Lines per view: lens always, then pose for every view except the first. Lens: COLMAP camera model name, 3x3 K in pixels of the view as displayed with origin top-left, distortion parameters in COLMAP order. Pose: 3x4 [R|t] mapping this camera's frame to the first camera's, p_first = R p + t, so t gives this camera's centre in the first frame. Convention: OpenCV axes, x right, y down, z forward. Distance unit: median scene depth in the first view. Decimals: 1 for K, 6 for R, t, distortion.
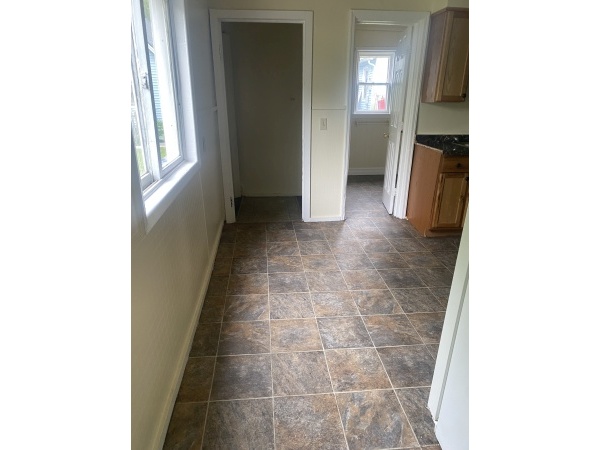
lens RADIAL K [[362.7, 0, 296.2], [0, 362.7, 223.0], [0, 0, 1]] dist [0.022365, -0.000285]
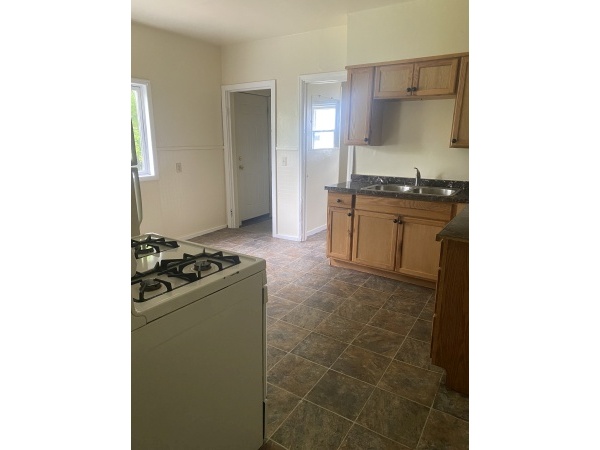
lens RADIAL K [[340.3, 0, 300.2], [0, 340.3, 230.3], [0, 0, 1]] dist [-0.014875, 0.000002]
pose [[0.792609, 0.156407, -0.589328, 0.837447], [-0.213304, 0.976593, -0.027694, -0.013926], [0.571202, 0.147656, 0.807419, 0.100145]]
